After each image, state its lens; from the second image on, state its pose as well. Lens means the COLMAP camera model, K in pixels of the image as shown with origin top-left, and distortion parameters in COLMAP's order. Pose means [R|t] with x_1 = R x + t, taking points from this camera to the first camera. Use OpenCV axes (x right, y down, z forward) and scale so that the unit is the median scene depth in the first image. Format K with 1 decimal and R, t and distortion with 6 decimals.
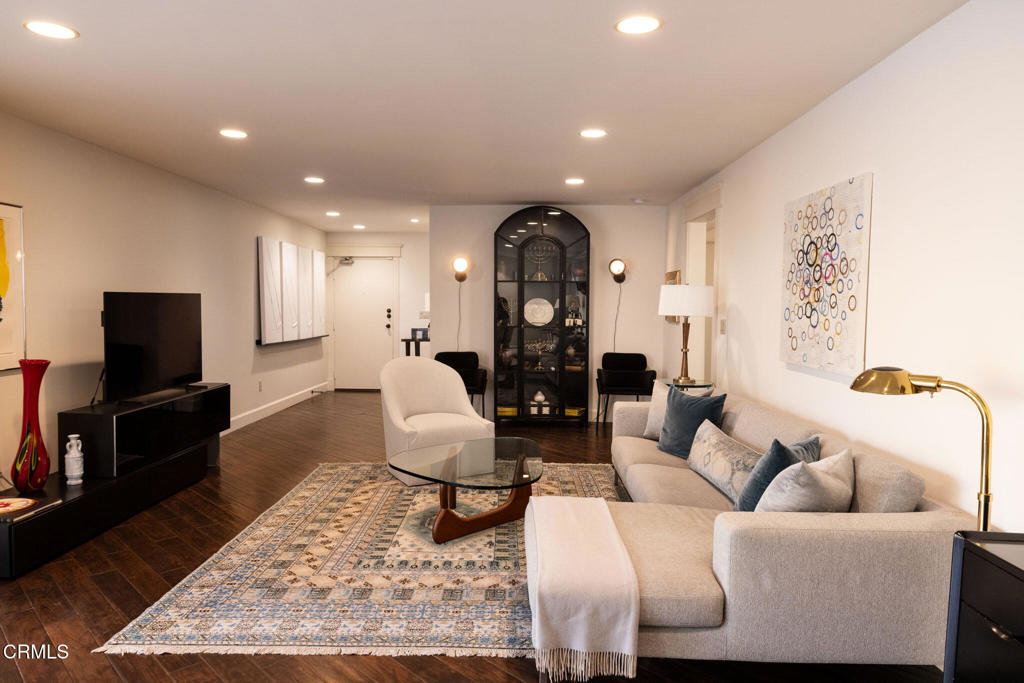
lens RADIAL K [[669.9, 0, 508.6], [0, 669.9, 342.7], [0, 0, 1]] dist [0.003912, -0.004042]
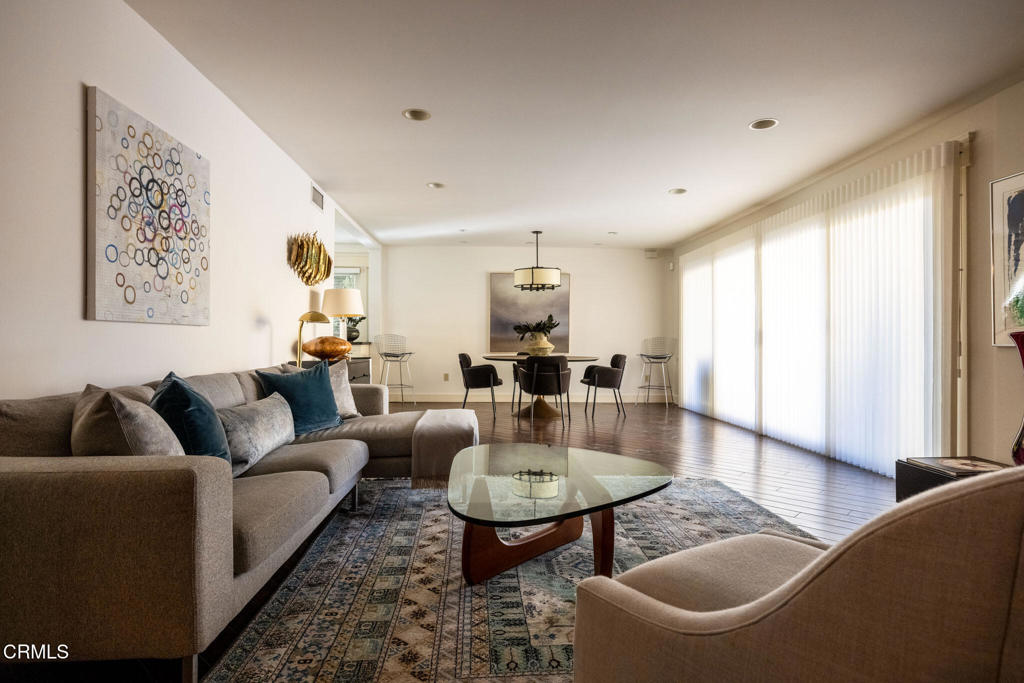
lens RADIAL K [[560.7, 0, 511.6], [0, 560.7, 338.3], [0, 0, 1]] dist [0.013956, -0.000763]
pose [[-0.997421, -0.015065, -0.070170, 0.034932], [-0.018809, 0.998417, 0.053007, 0.008663], [0.069260, 0.054190, -0.996126, 1.812635]]
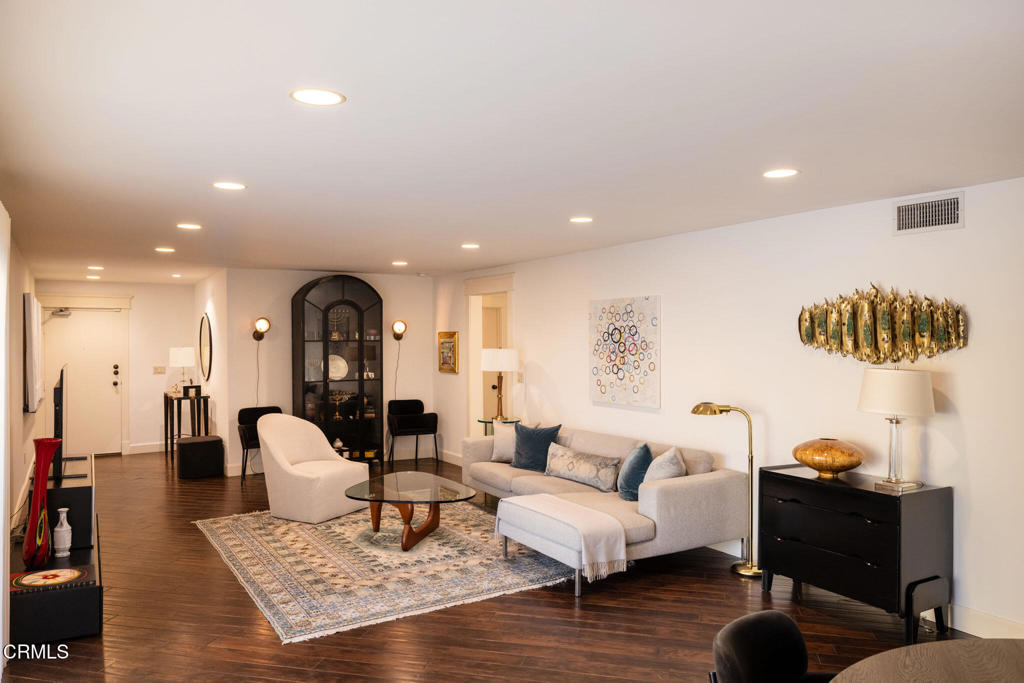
lens RADIAL K [[728.7, 0, 511.0], [0, 728.7, 343.3], [0, 0, 1]] dist [0.006085, 0.010869]
pose [[0.844530, -0.012720, 0.535358, -0.749774], [0.040626, 0.998359, -0.040367, -0.051519], [-0.533966, 0.055841, 0.843660, -0.391992]]
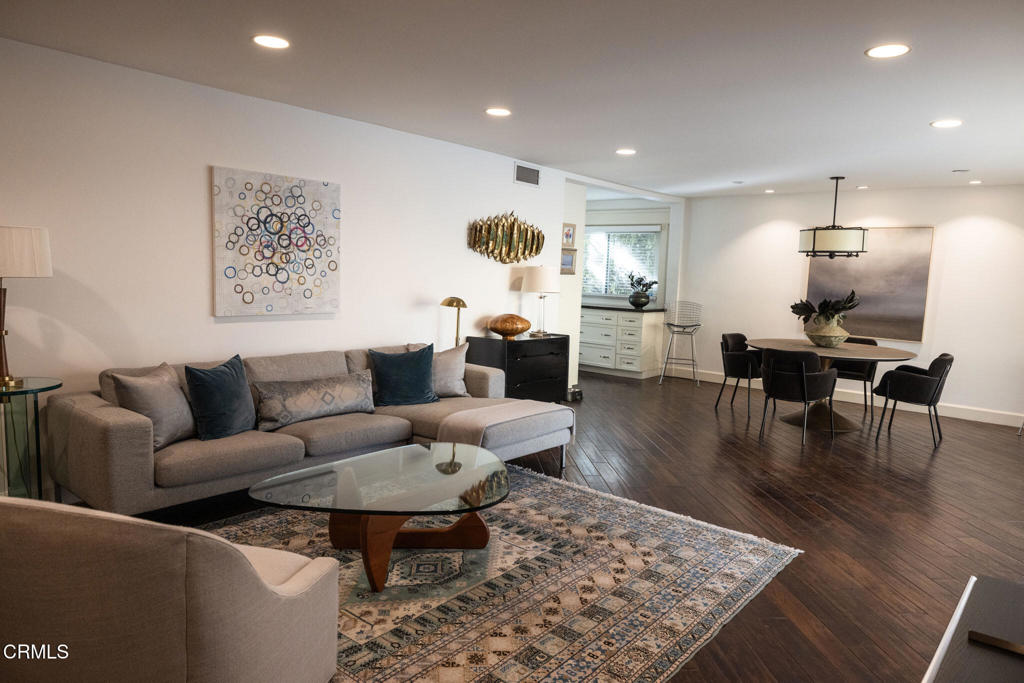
lens RADIAL K [[669.9, 0, 513.0], [0, 669.9, 342.1], [0, 0, 1]] dist [0.003912, -0.004042]
pose [[-0.777745, -0.107608, 0.619301, -0.705321], [-0.008482, 0.986945, 0.160836, -0.122613], [-0.628523, 0.119837, -0.768504, 1.737214]]
